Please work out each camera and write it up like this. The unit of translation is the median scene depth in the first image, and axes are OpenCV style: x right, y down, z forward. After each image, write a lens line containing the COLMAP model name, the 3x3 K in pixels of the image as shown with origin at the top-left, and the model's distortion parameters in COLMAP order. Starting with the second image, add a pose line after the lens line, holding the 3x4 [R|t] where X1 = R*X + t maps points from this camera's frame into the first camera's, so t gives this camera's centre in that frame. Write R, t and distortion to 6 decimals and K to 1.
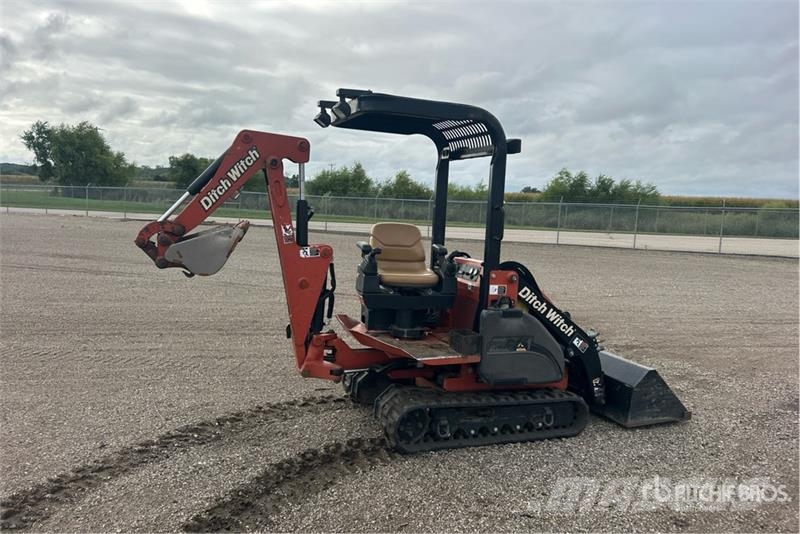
lens RADIAL K [[600.2, 0, 404.0], [0, 600.2, 258.6], [0, 0, 1]] dist [0.085552, -0.117205]
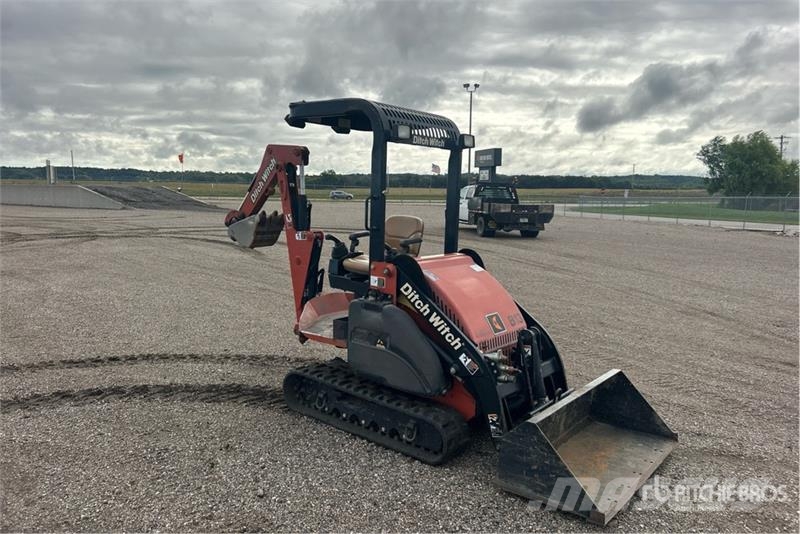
lens RADIAL K [[600.2, 0, 404.0], [0, 600.2, 258.6], [0, 0, 1]] dist [0.085552, -0.117205]
pose [[0.489132, 0.064415, -0.869828, 1.005112], [-0.082535, 0.996212, 0.027363, -0.015069], [0.868296, 0.058407, 0.492596, 0.546226]]
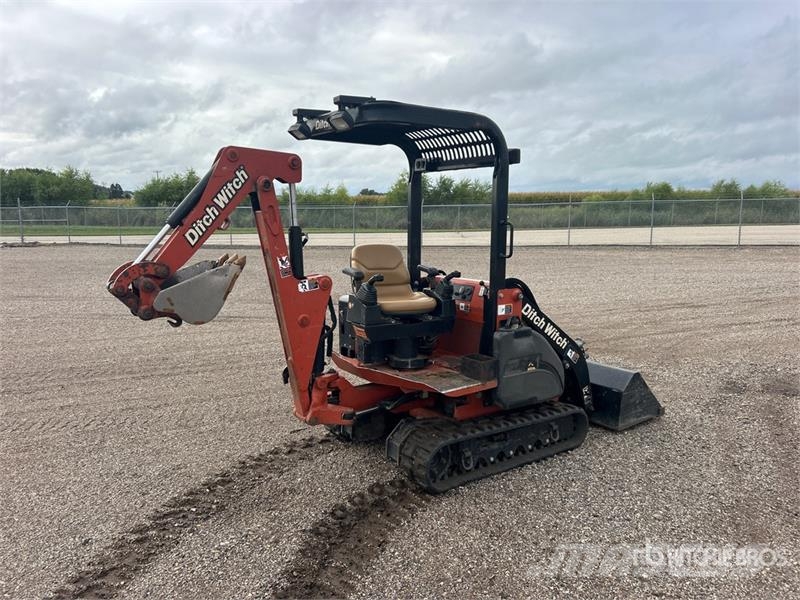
lens RADIAL K [[601.0, 0, 391.5], [0, 601.0, 302.4], [0, 0, 1]] dist [0.080549, -0.101201]
pose [[0.969988, -0.081912, 0.228942, -0.232353], [0.066945, 0.995126, 0.072405, -0.039778], [-0.233757, -0.054905, 0.970744, 0.113513]]
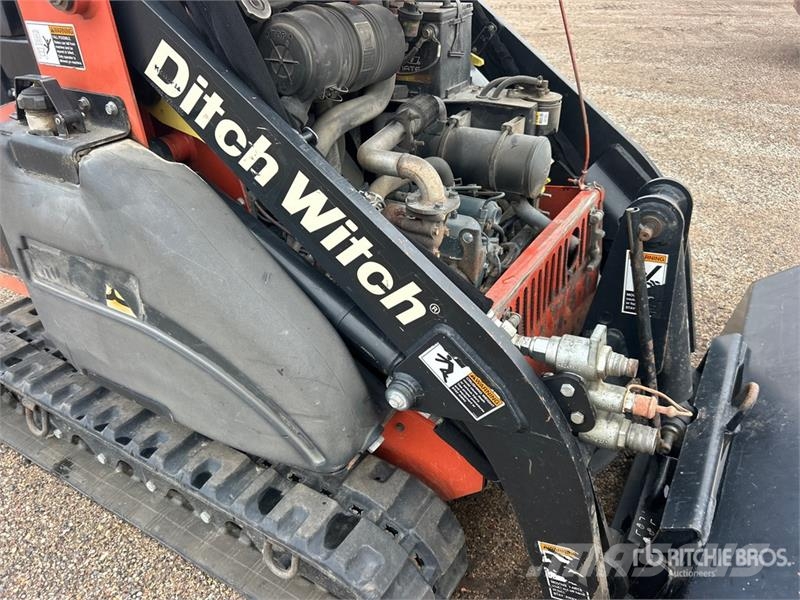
lens RADIAL K [[606.4, 0, 401.7], [0, 606.4, 313.8], [0, 0, 1]] dist [0.069732, -0.102594]
pose [[0.603804, 0.383371, -0.698890, 0.436972], [-0.017468, 0.882908, 0.469220, 0.029940], [0.796941, -0.271109, 0.539801, 0.935199]]
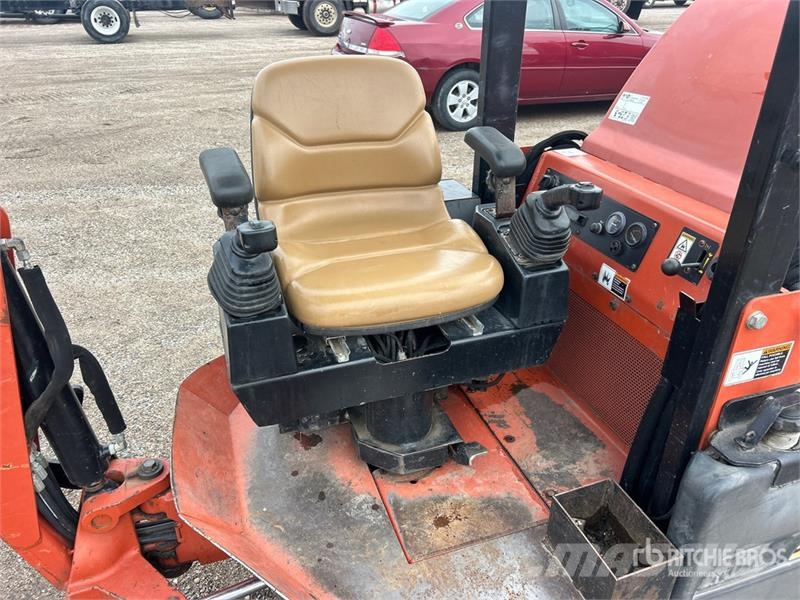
lens RADIAL K [[601.0, 0, 391.5], [0, 601.0, 302.4], [0, 0, 1]] dist [0.080549, -0.101201]
pose [[0.995651, -0.011735, -0.092416, 0.030205], [0.048387, 0.912866, 0.405382, -0.077668], [0.079606, -0.408091, 0.909464, 0.759343]]
